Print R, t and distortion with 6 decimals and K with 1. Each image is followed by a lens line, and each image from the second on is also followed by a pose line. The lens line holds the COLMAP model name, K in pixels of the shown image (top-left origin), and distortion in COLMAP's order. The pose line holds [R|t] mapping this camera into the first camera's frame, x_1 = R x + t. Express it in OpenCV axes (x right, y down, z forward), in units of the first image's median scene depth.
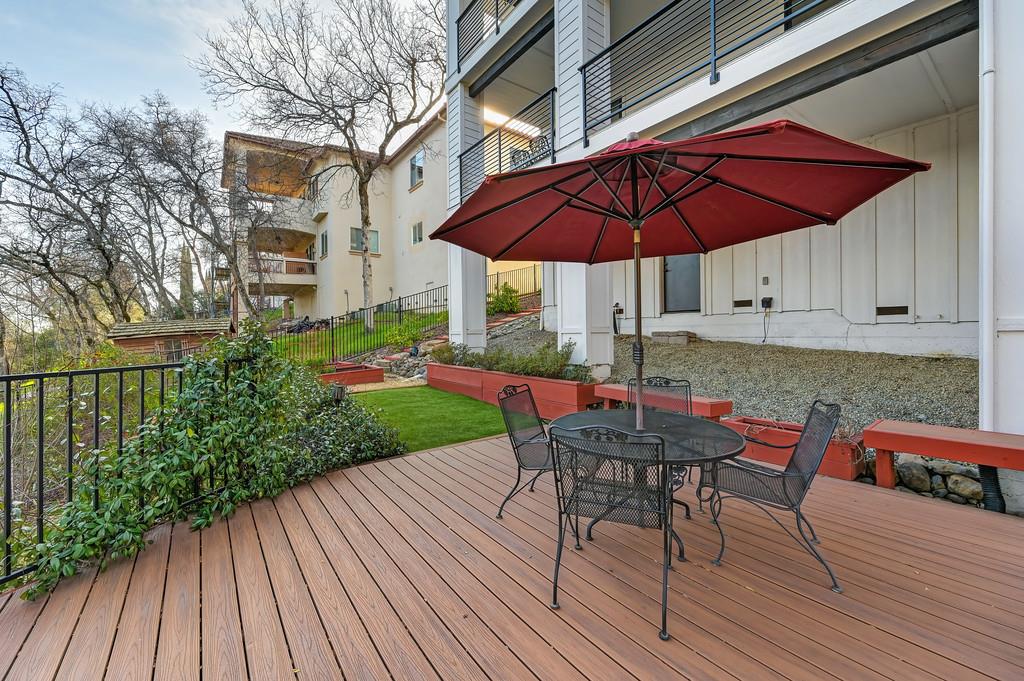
lens RADIAL K [[406.5, 0, 508.6], [0, 406.5, 335.3], [0, 0, 1]] dist [-0.001884, 0.000660]
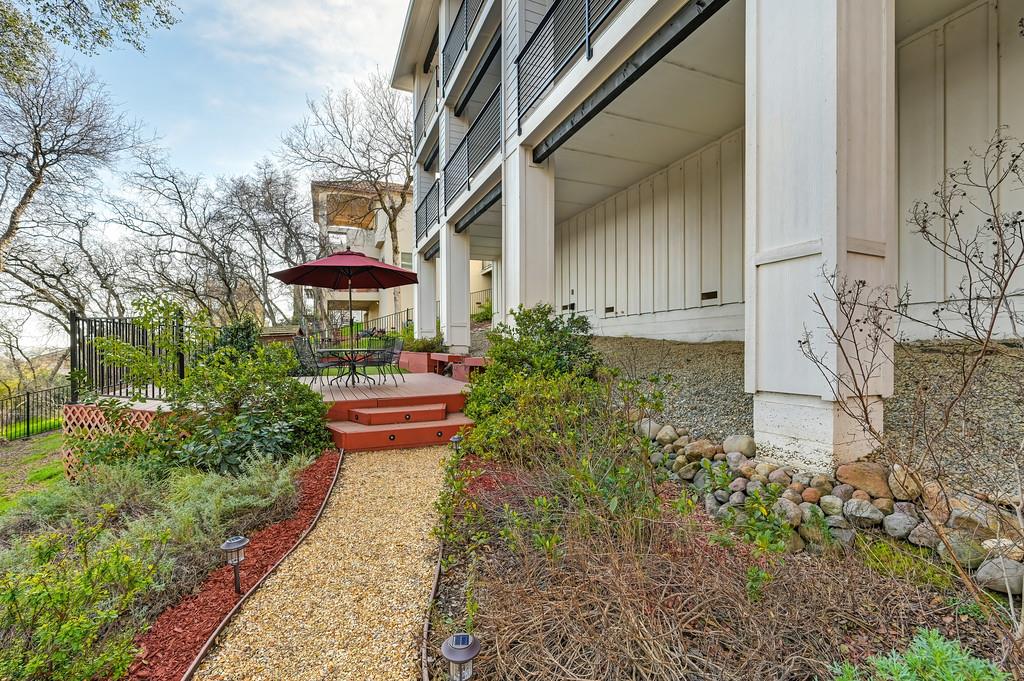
lens RADIAL K [[437.1, 0, 510.0], [0, 437.1, 353.9], [0, 0, 1]] dist [0.000959, -0.000130]
pose [[0.972319, 0.008151, -0.233516, 0.266761], [-0.006995, 0.999959, 0.005776, 0.029962], [0.233554, -0.003983, 0.972336, -0.217076]]
